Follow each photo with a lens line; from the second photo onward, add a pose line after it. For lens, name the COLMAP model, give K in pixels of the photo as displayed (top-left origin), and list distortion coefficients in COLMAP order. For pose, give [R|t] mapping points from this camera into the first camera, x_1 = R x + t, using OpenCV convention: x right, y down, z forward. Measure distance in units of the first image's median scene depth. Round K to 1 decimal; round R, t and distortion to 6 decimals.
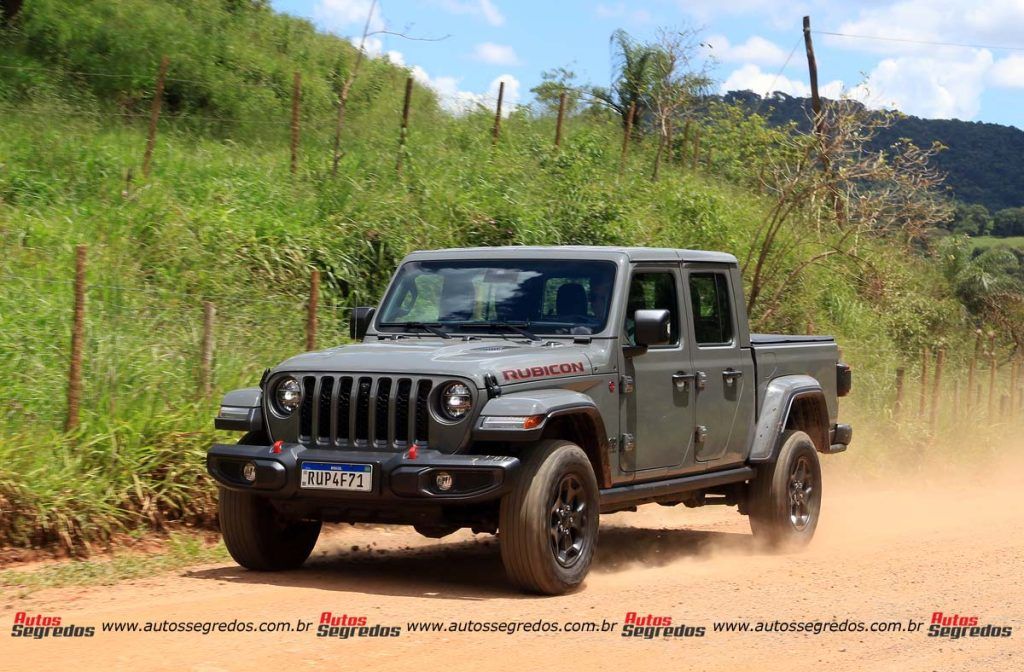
lens RADIAL K [[2630.9, 0, 511.1], [0, 2630.9, 334.5], [0, 0, 1]] dist [-0.070321, 0.000000]
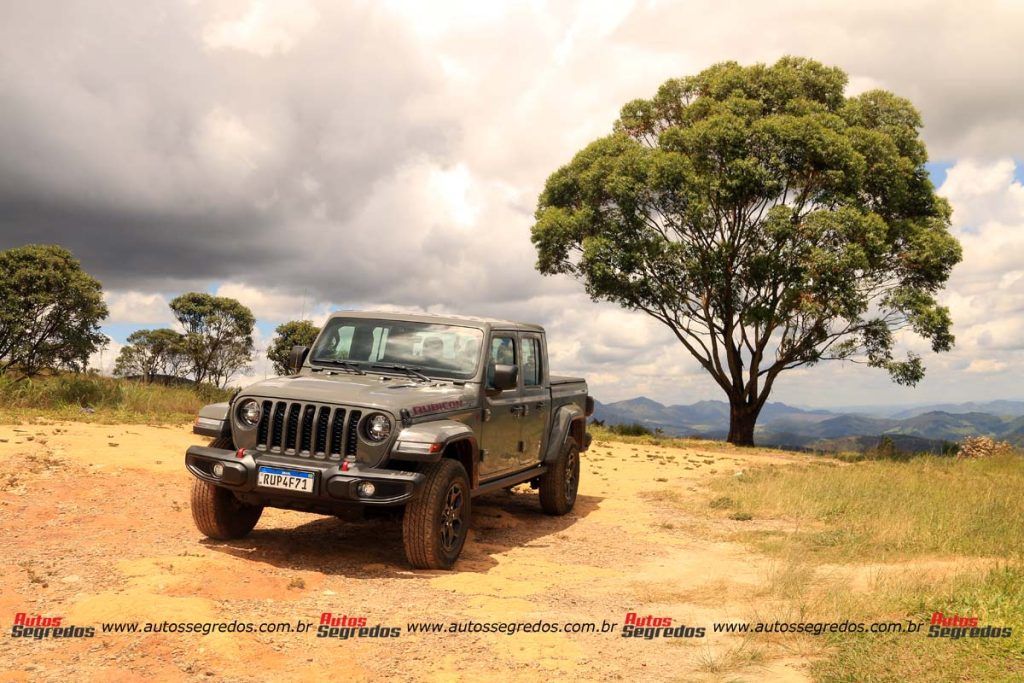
lens RADIAL K [[1181.1, 0, 496.5], [0, 1181.1, 361.8], [0, 0, 1]] dist [-0.048594, 0.000000]
pose [[0.985430, 0.064669, 0.157305, -0.058753], [-0.067779, 0.997595, 0.014477, -0.021477], [-0.155991, -0.024928, 0.987444, 0.391409]]
